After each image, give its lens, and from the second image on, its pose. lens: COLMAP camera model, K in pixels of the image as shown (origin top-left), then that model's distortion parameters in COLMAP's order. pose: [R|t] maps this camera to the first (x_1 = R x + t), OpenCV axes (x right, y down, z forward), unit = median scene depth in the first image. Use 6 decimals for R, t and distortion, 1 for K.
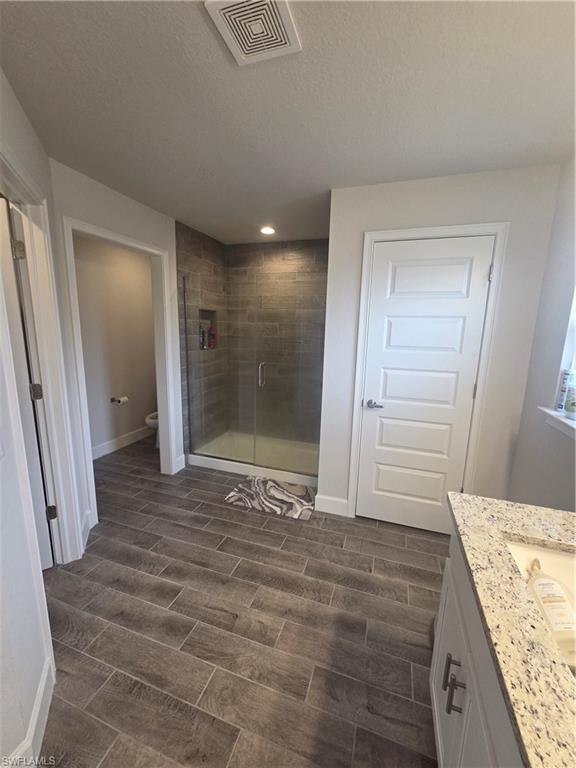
lens RADIAL K [[316.9, 0, 286.8], [0, 316.9, 384.4], [0, 0, 1]] dist [-0.000022, 0.000560]
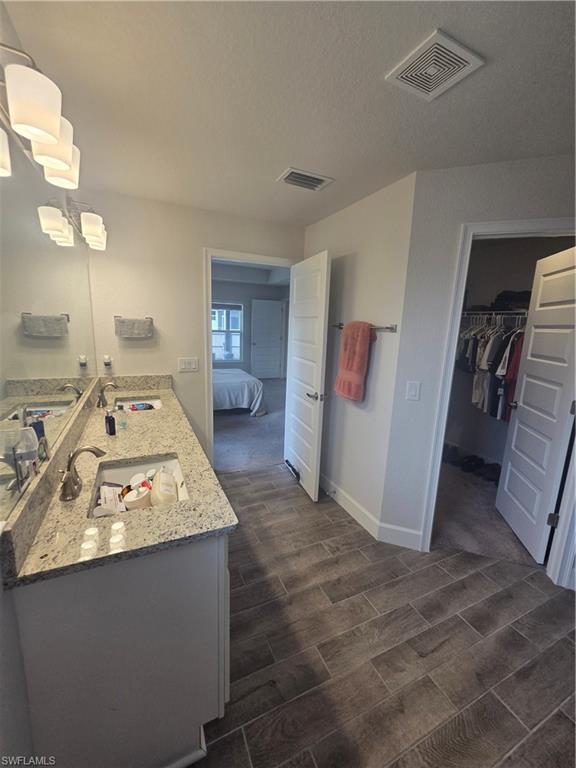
lens RADIAL K [[318.8, 0, 292.6], [0, 318.8, 384.8], [0, 0, 1]] dist [0.000324, 0.000217]
pose [[-0.710741, 0.080557, -0.698826, 0.797577], [-0.183295, 0.937897, 0.294536, -0.238414], [0.679154, 0.337430, -0.651836, 1.259712]]
